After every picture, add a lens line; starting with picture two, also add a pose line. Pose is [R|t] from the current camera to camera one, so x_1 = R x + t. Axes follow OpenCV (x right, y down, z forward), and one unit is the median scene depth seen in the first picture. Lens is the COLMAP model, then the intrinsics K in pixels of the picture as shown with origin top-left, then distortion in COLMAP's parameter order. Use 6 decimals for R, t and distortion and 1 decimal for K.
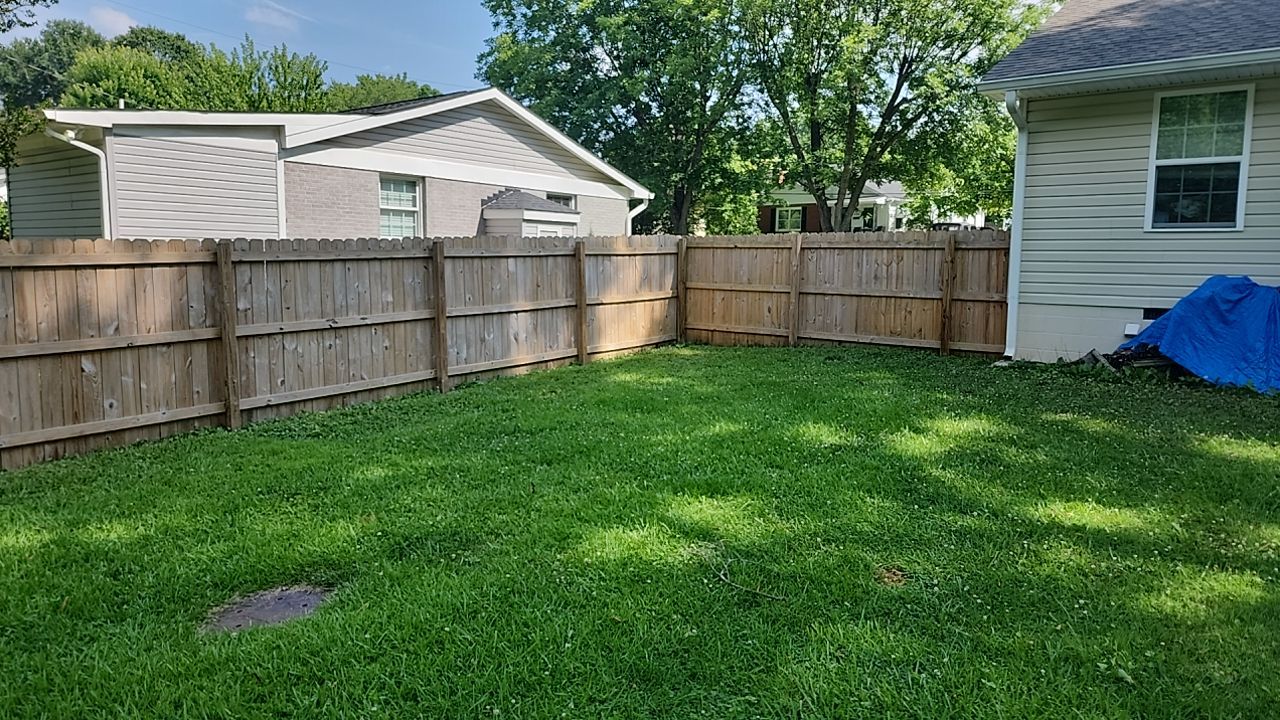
lens RADIAL K [[838.3, 0, 640.3], [0, 838.3, 352.9], [0, 0, 1]] dist [0.088975, -0.093900]
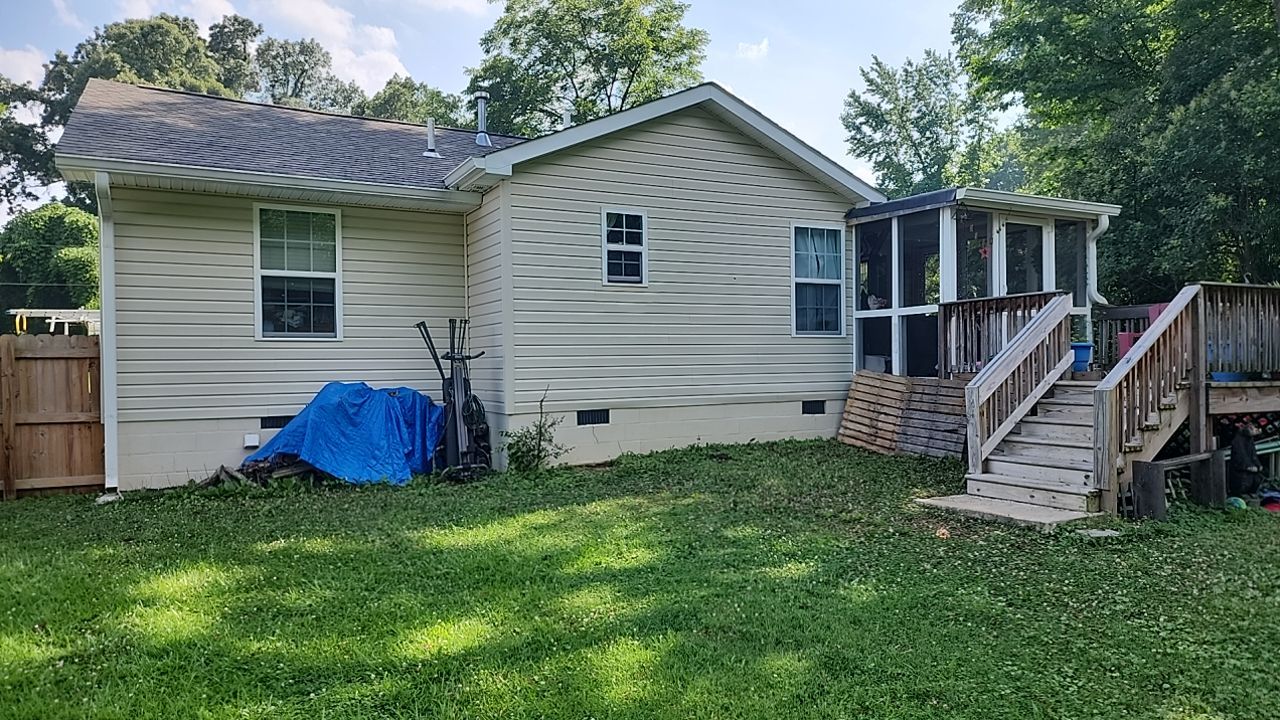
lens RADIAL K [[854.9, 0, 650.0], [0, 854.9, 360.4], [0, 0, 1]] dist [0.093333, -0.071857]
pose [[0.401073, -0.015563, 0.915914, -0.146829], [0.115291, 0.992763, -0.033616, -0.032562], [-0.908762, 0.119079, 0.399965, 0.189602]]
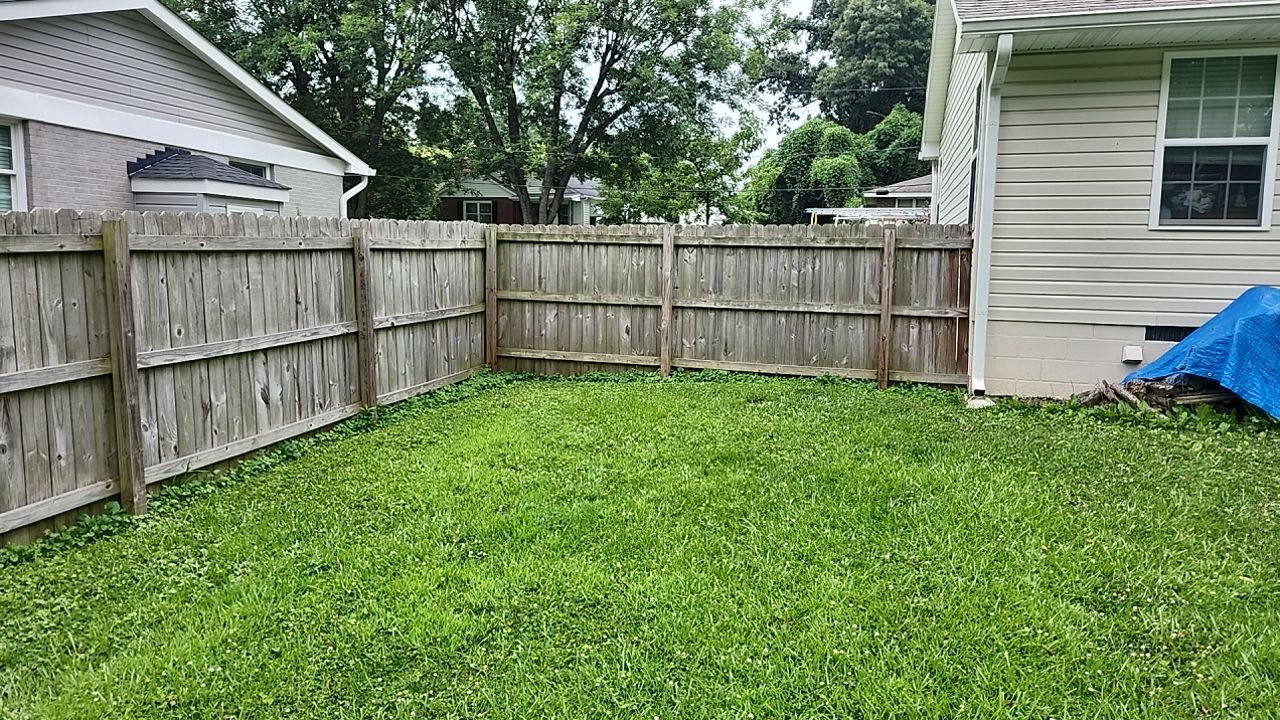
lens RADIAL K [[857.5, 0, 634.8], [0, 857.5, 357.6], [0, 0, 1]] dist [0.068452, -0.063632]
pose [[0.926653, -0.036474, 0.374145, -0.158702], [0.033887, 0.999335, 0.013494, -0.050676], [-0.374388, 0.000174, 0.927272, 0.432661]]
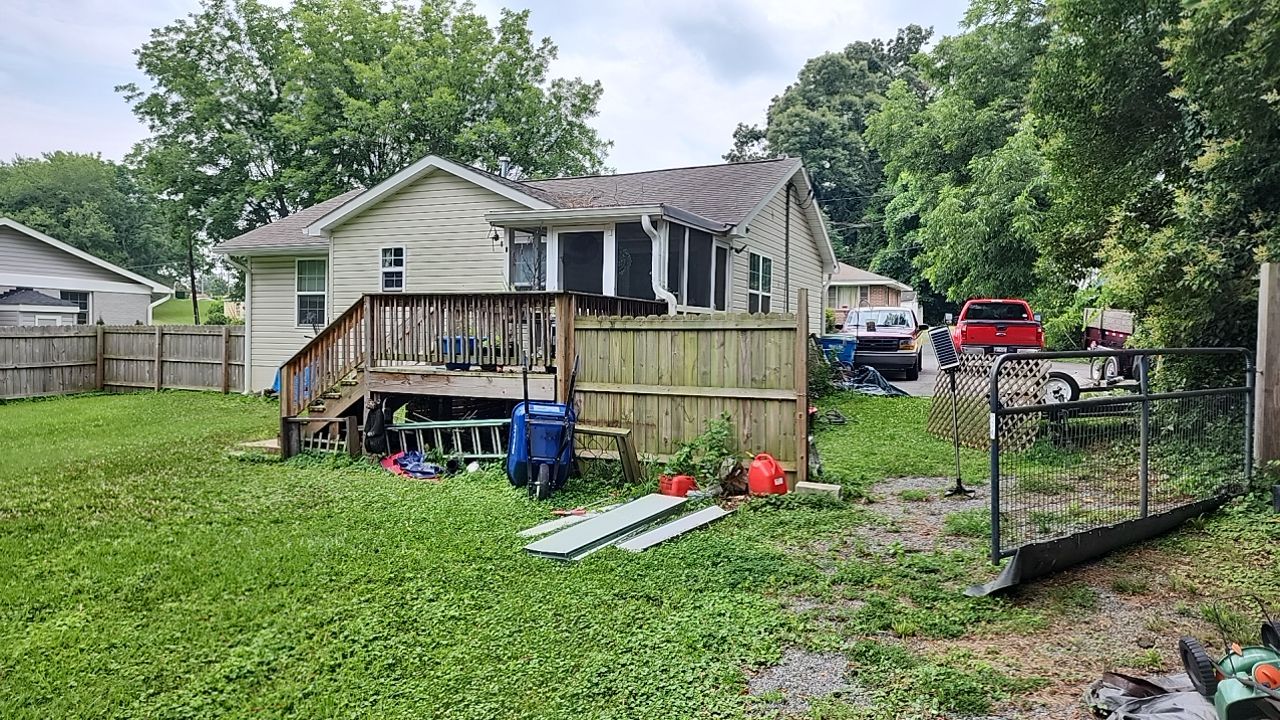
lens RADIAL K [[858.2, 0, 618.8], [0, 858.2, 336.8], [0, 0, 1]] dist [0.039926, -0.004904]
pose [[0.975241, -0.001687, 0.221140, 0.877320], [0.025156, 0.994326, -0.103355, 0.100139], [-0.219711, 0.106359, 0.969750, -1.063451]]
